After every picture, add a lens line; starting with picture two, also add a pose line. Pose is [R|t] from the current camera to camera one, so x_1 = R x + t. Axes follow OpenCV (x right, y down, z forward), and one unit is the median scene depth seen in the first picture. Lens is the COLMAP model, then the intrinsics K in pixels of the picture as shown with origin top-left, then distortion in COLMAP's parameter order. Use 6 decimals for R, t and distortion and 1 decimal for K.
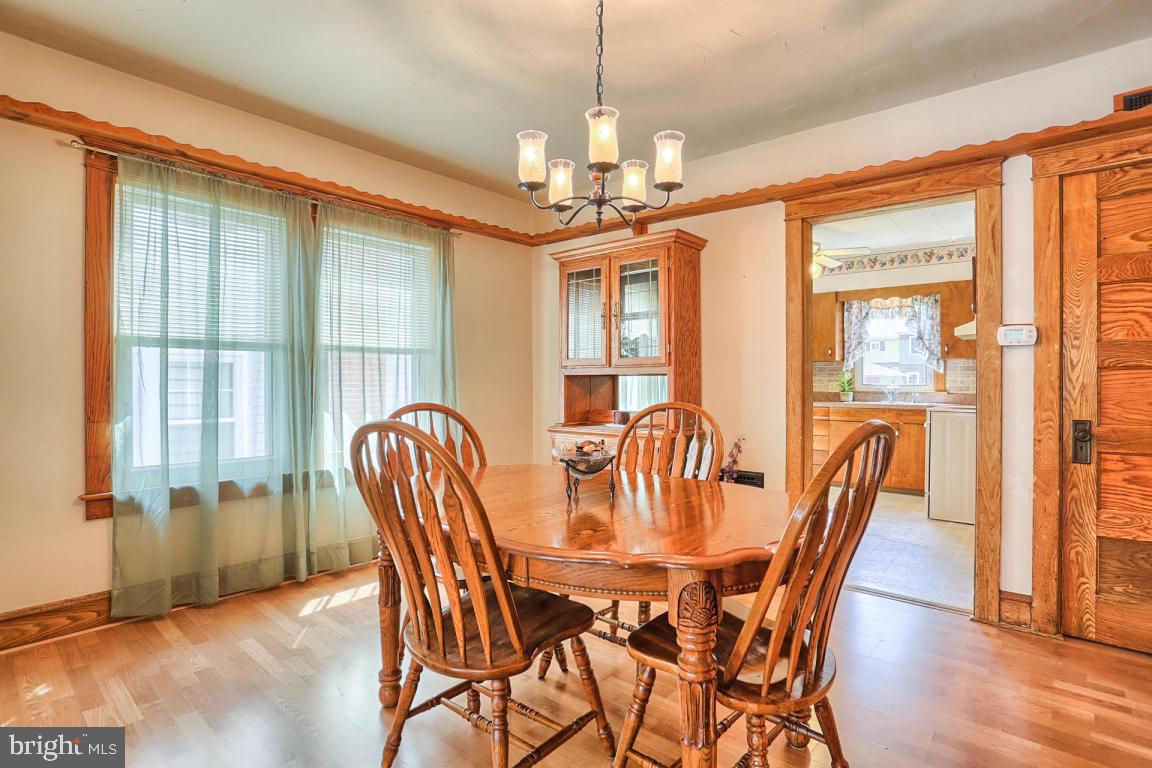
lens RADIAL K [[571.1, 0, 587.7], [0, 571.1, 384.8], [0, 0, 1]] dist [-0.060090, 0.024248]
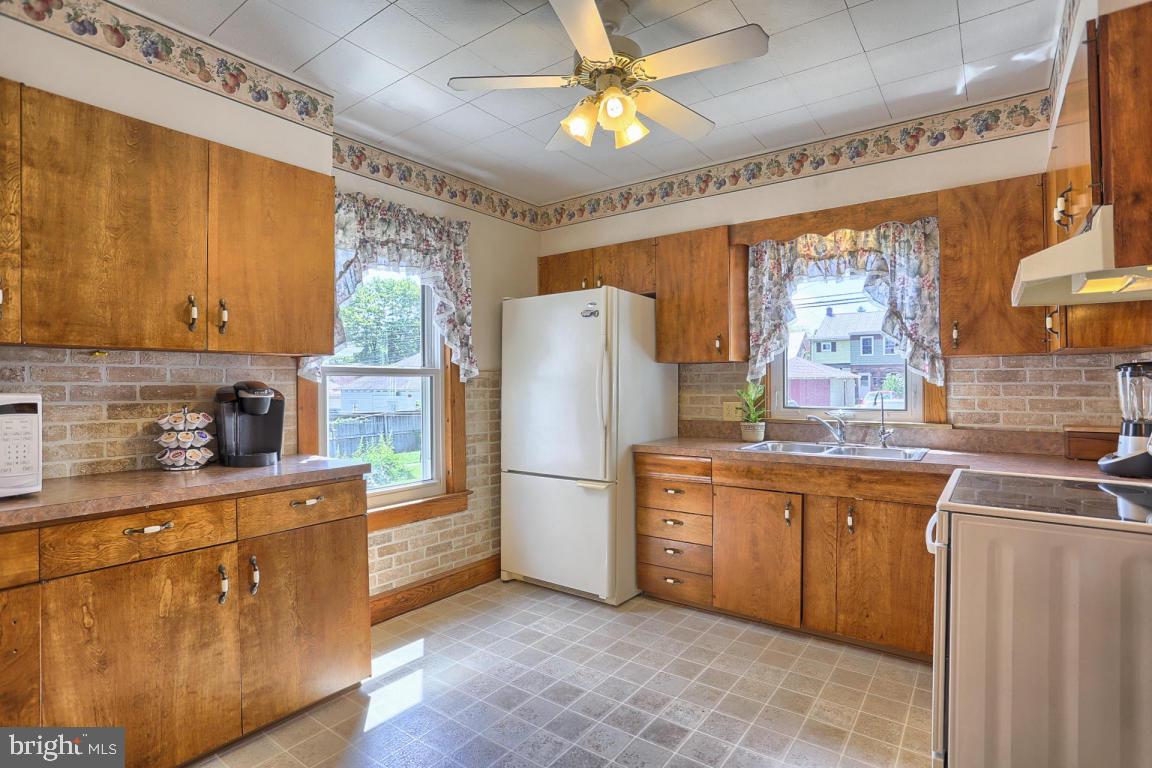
lens RADIAL K [[570.8, 0, 575.8], [0, 570.8, 380.2], [0, 0, 1]] dist [-0.056265, 0.025358]
pose [[0.998579, -0.004768, 0.053075, 0.288368], [0.005363, 0.999924, -0.011069, -0.022071], [-0.053018, 0.011338, 0.998529, 0.524842]]
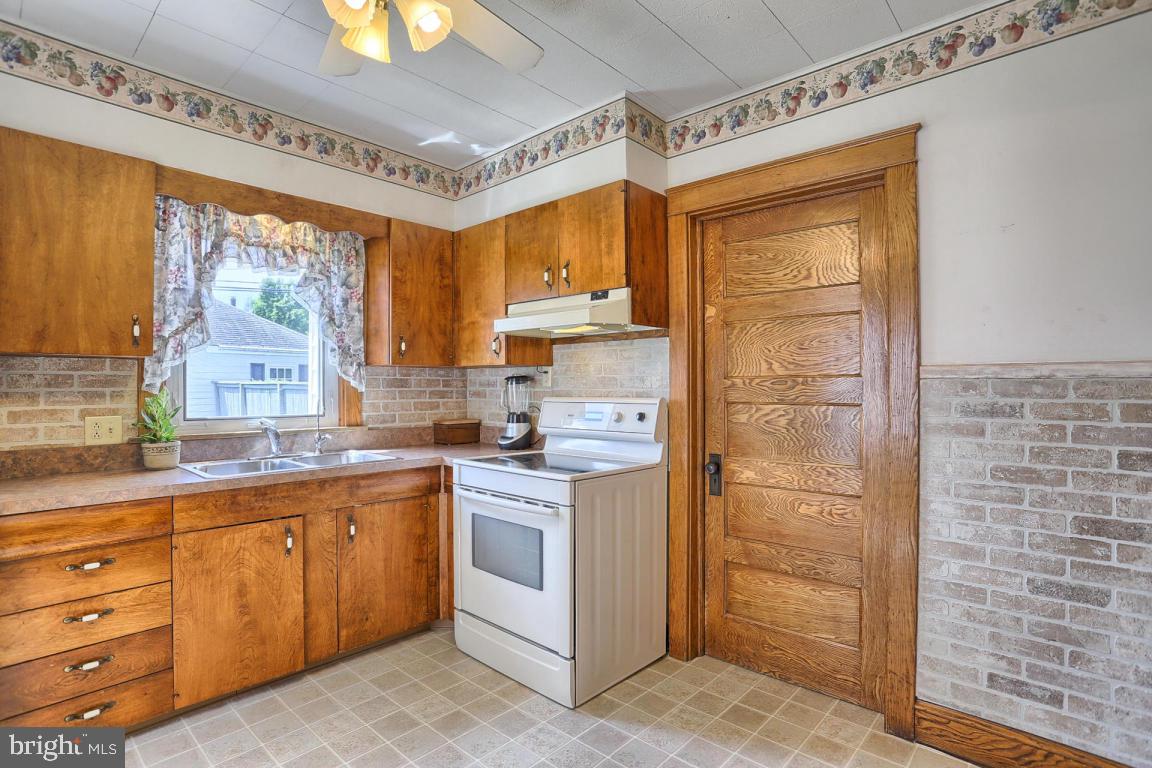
lens RADIAL K [[571.1, 0, 587.7], [0, 571.1, 384.8], [0, 0, 1]] dist [-0.060090, 0.024248]
pose [[0.044515, 0.002955, 0.999004, 0.109369], [0.006077, 0.999976, -0.003229, -0.023943], [-0.998990, 0.006215, 0.044496, 0.747436]]
